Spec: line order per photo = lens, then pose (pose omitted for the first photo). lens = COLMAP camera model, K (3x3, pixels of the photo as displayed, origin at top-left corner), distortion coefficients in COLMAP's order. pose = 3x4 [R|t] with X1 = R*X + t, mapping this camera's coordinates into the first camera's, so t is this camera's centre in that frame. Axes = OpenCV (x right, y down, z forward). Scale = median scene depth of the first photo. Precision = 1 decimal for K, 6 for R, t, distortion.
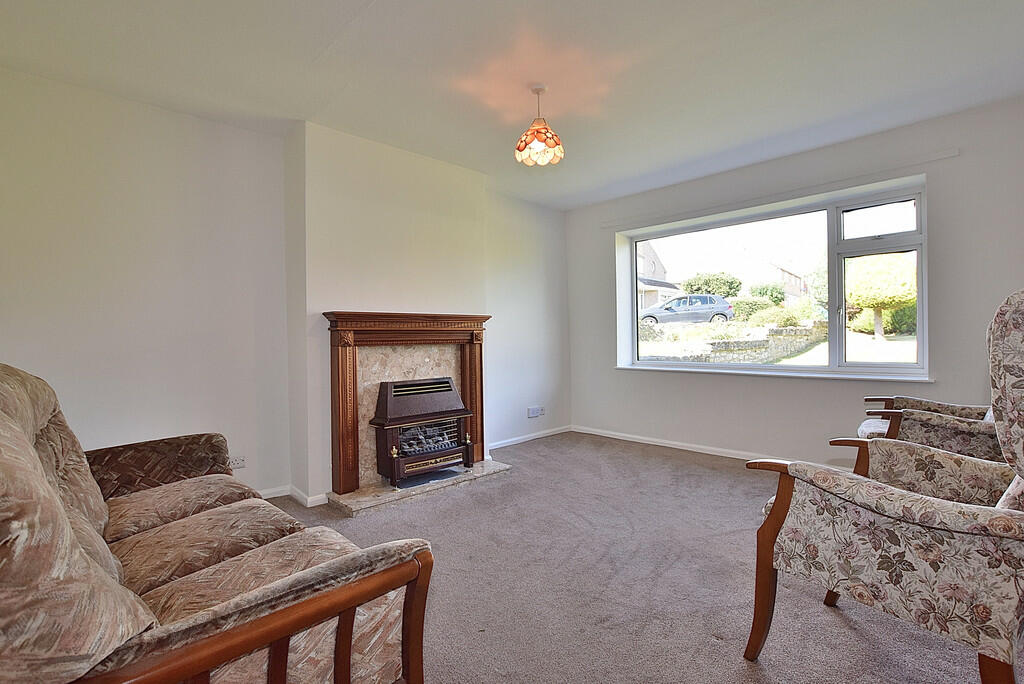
lens RADIAL K [[464.4, 0, 518.7], [0, 464.4, 340.8], [0, 0, 1]] dist [-0.021220, 0.001606]
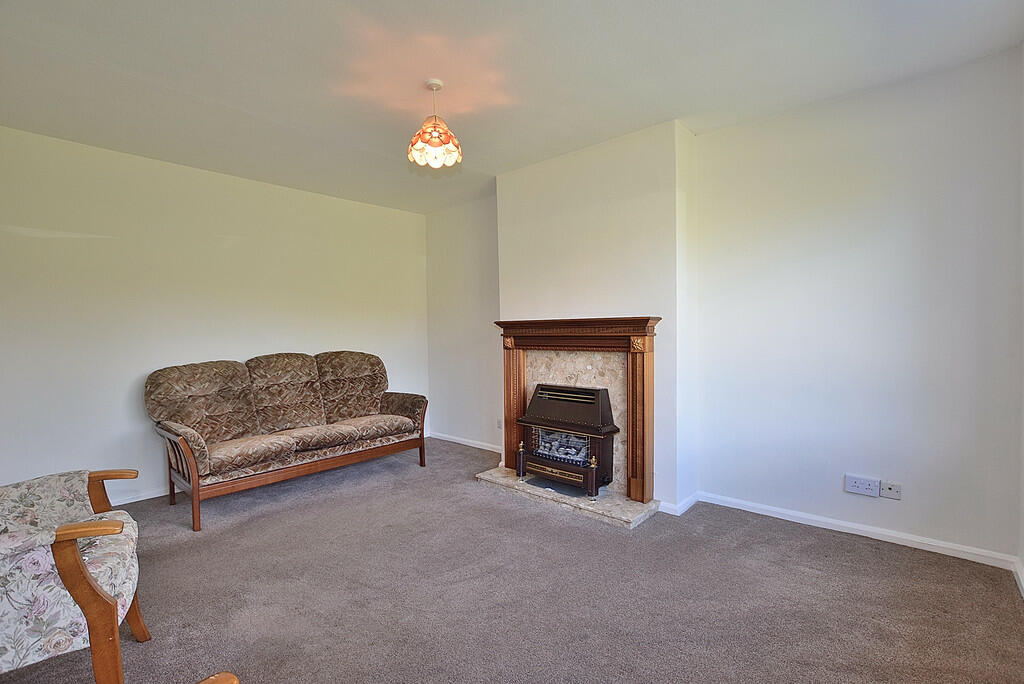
lens RADIAL K [[464.4, 0, 518.9], [0, 464.4, 341.7], [0, 0, 1]] dist [-0.021220, 0.001606]
pose [[0.090685, 0.043806, -0.994916, 0.744664], [0.003855, 0.999009, 0.044337, -0.054120], [0.995872, -0.007856, 0.090426, 0.806398]]
